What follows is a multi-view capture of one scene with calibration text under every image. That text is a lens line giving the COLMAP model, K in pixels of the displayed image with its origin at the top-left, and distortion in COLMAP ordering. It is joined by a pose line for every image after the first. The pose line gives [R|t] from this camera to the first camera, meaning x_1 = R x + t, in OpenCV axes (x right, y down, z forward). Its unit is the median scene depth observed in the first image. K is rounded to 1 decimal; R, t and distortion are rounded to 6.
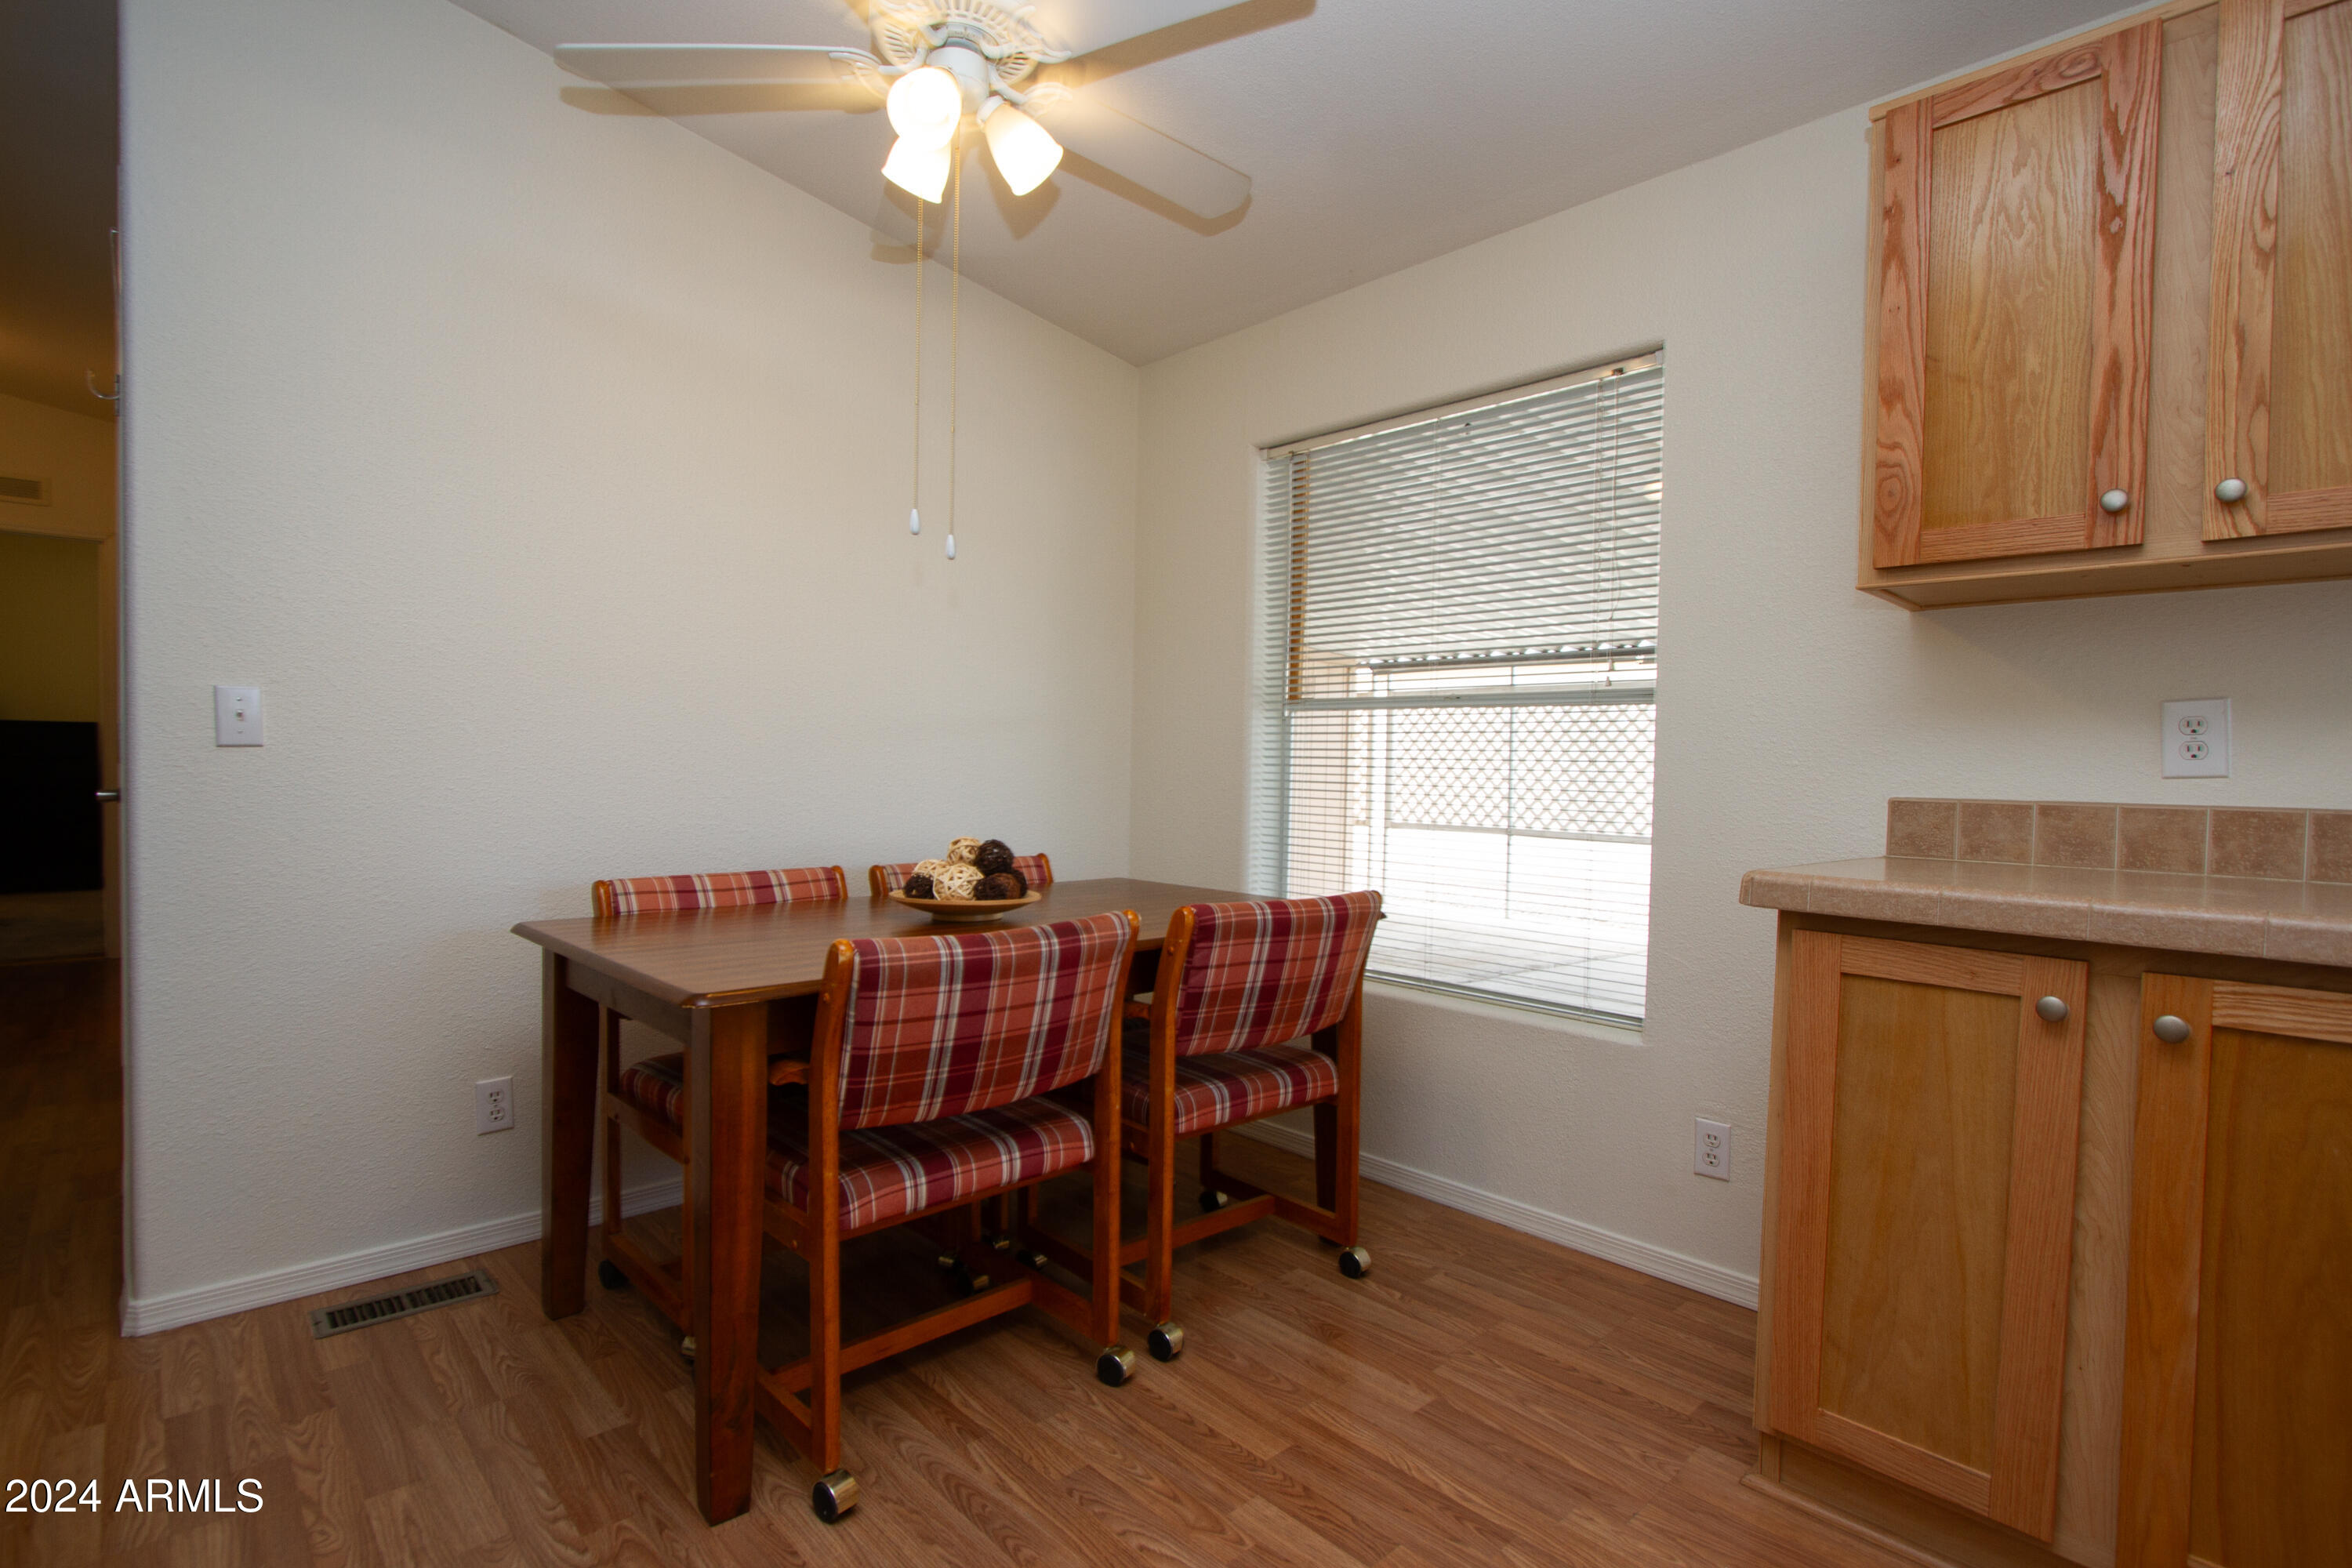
lens RADIAL K [[1125.3, 0, 1162.4], [0, 1125.3, 793.2], [0, 0, 1]] dist [-0.013194, 0.000467]
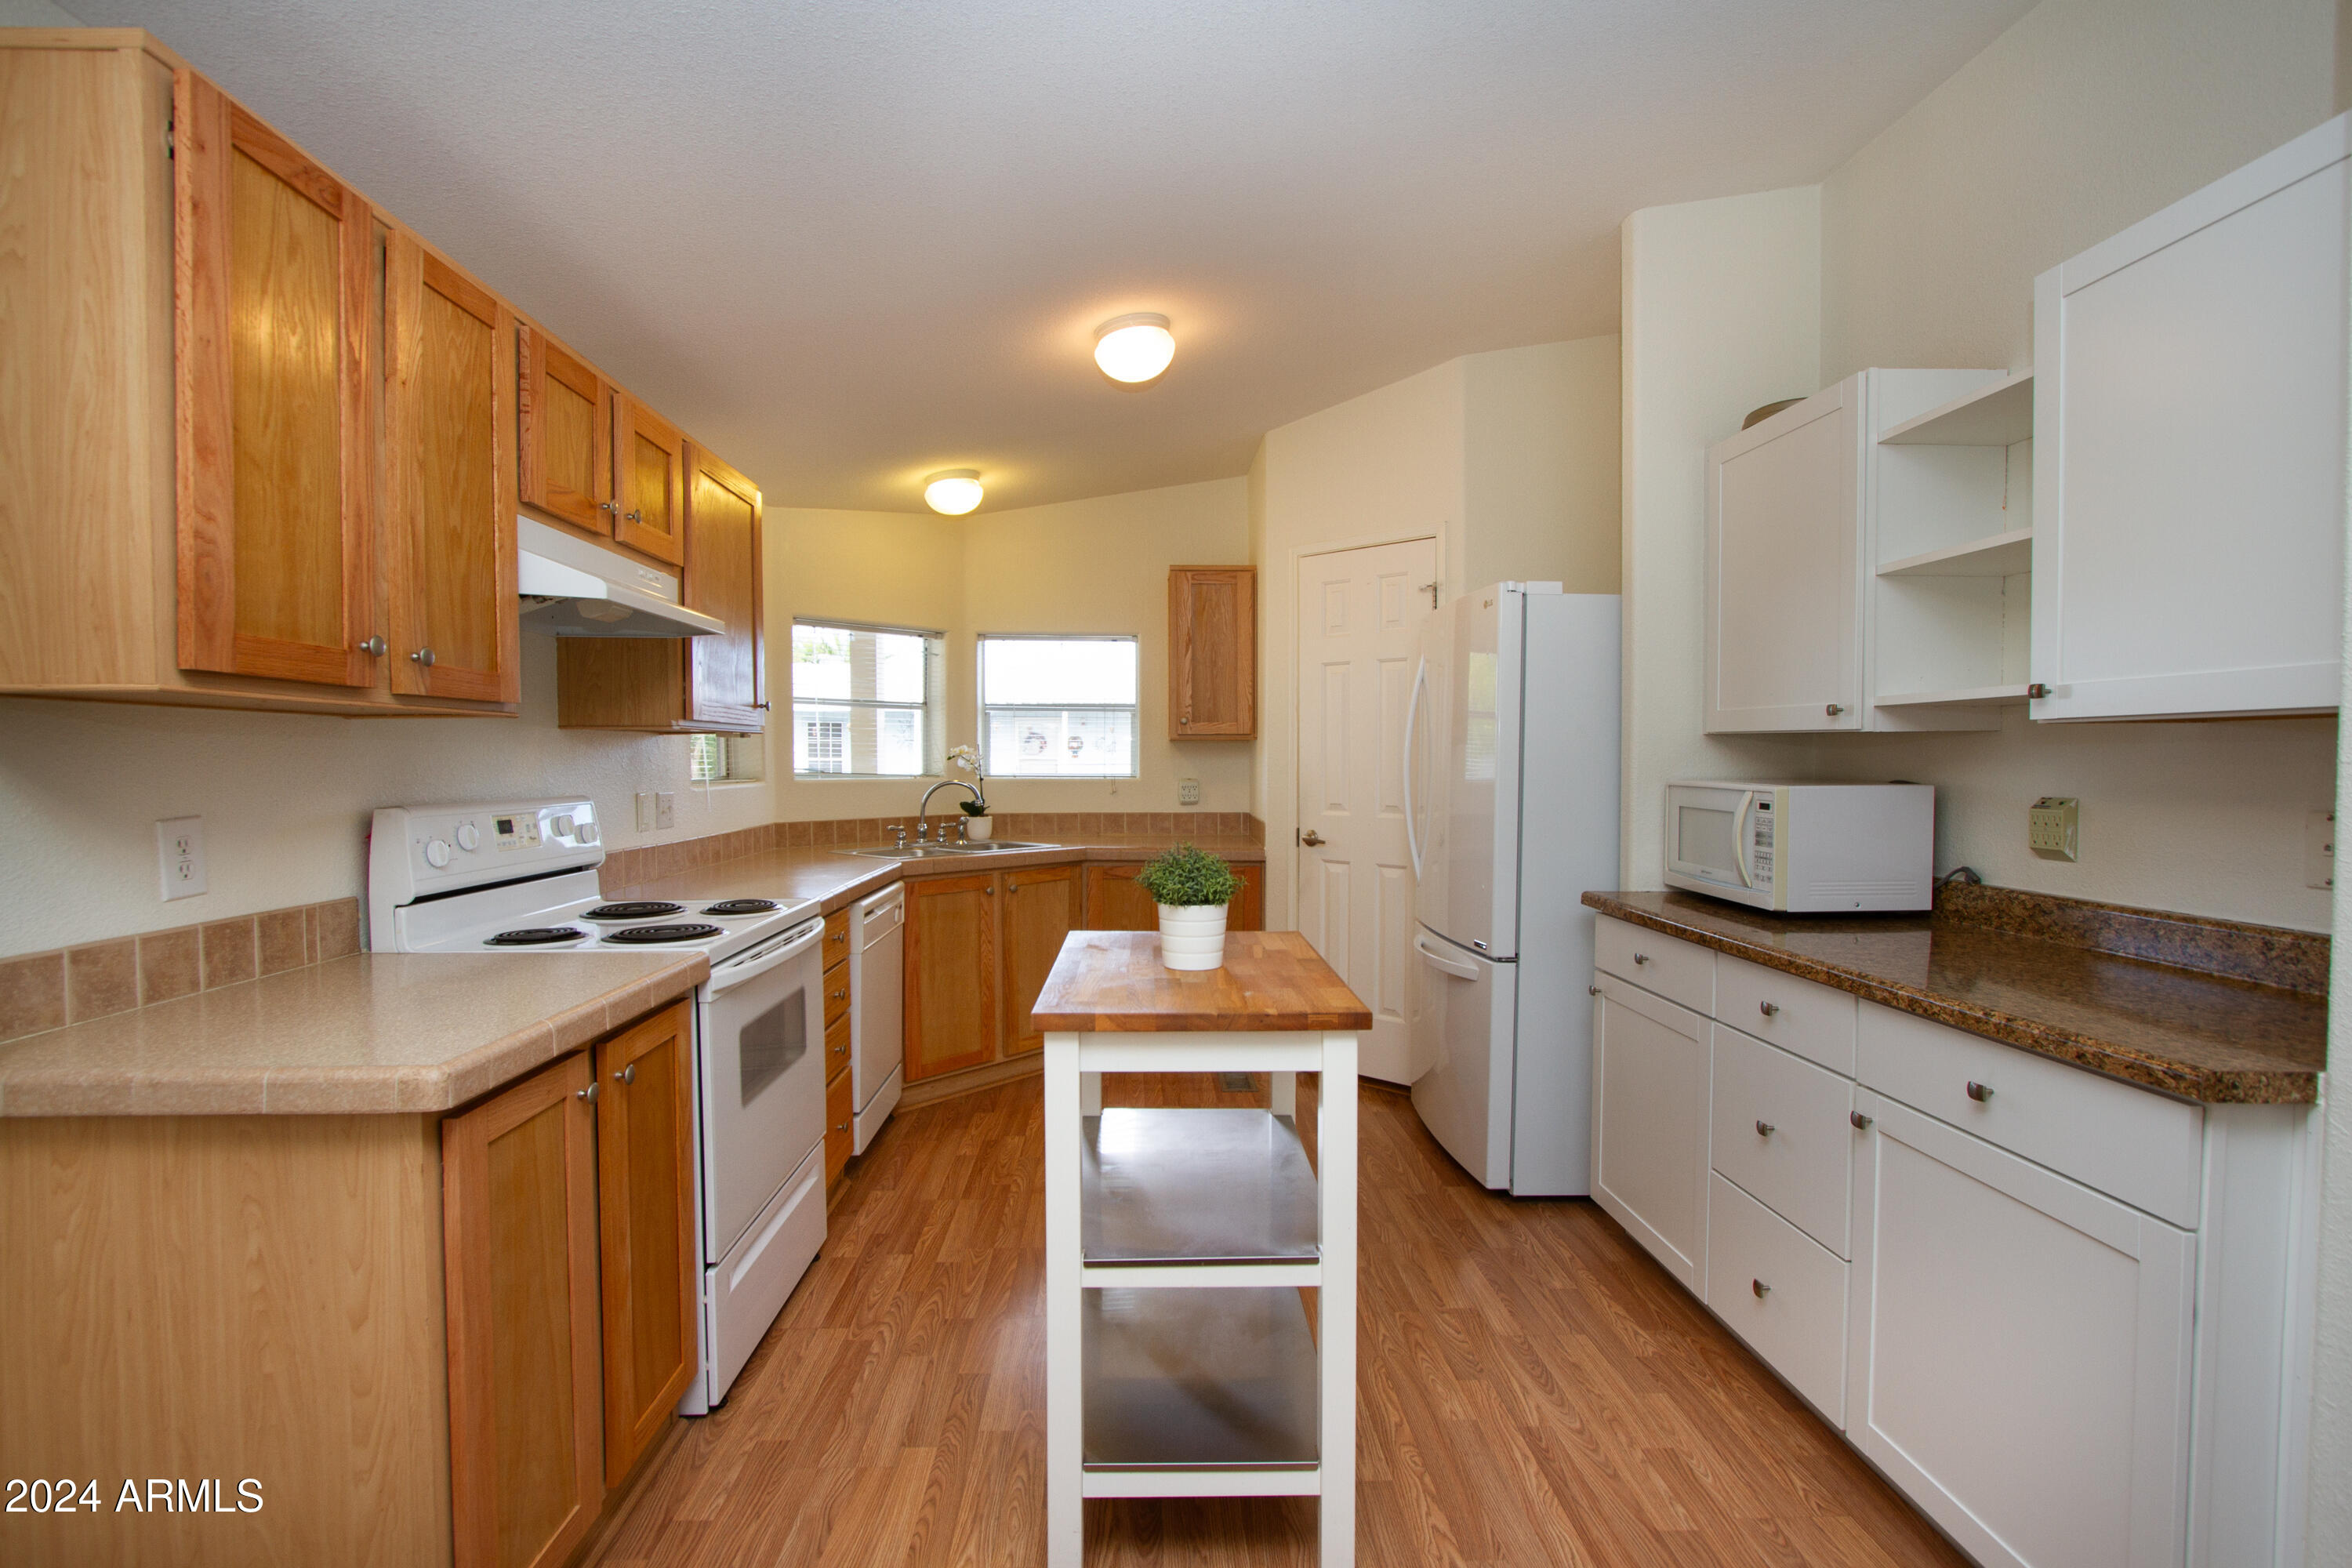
lens RADIAL K [[1100.0, 0, 1163.7], [0, 1100.0, 792.8], [0, 0, 1]] dist [-0.013700, -0.000421]
pose [[-0.753216, -0.039449, 0.656589, -0.372042], [0.001025, 0.998128, 0.061145, -0.171329], [-0.657773, 0.046728, -0.751766, 1.194034]]
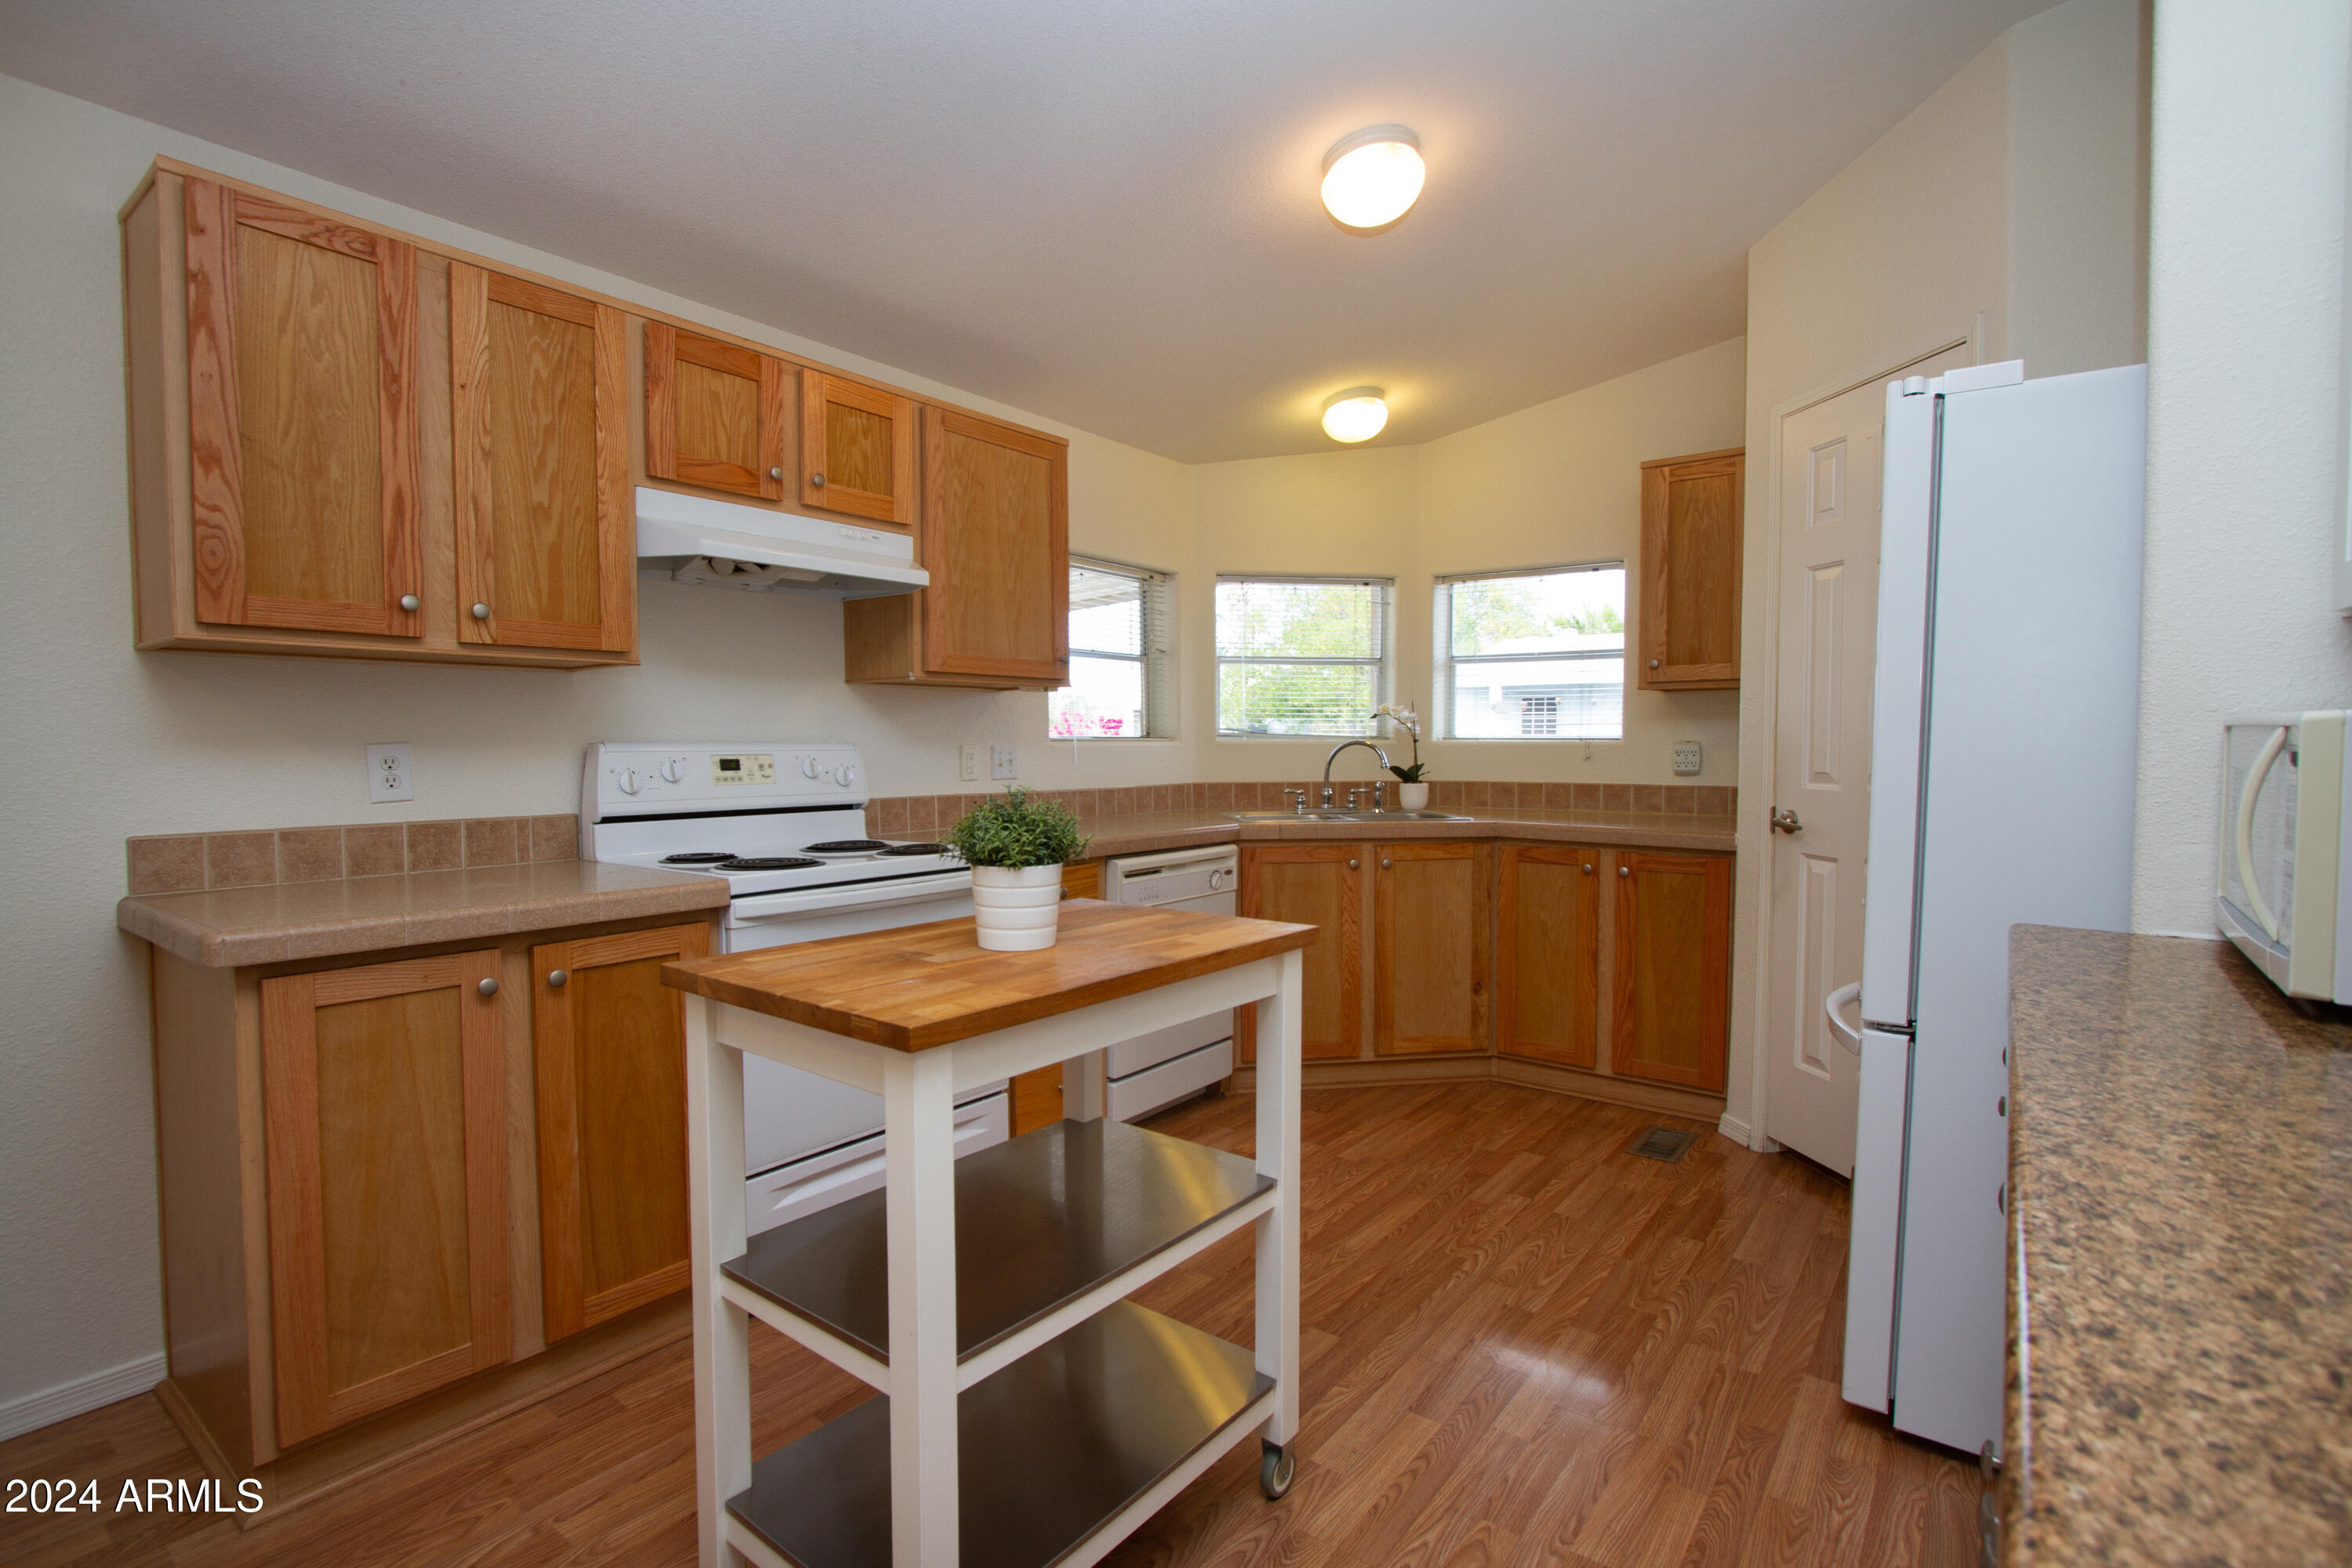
lens RADIAL K [[1100.0, 0, 1163.7], [0, 1100.0, 792.8], [0, 0, 1]] dist [-0.013700, -0.000421]
pose [[-0.163129, -0.065639, 0.984419, -0.535580], [0.021641, 0.997306, 0.070085, -0.100724], [-0.986367, 0.032736, -0.161270, 0.307969]]
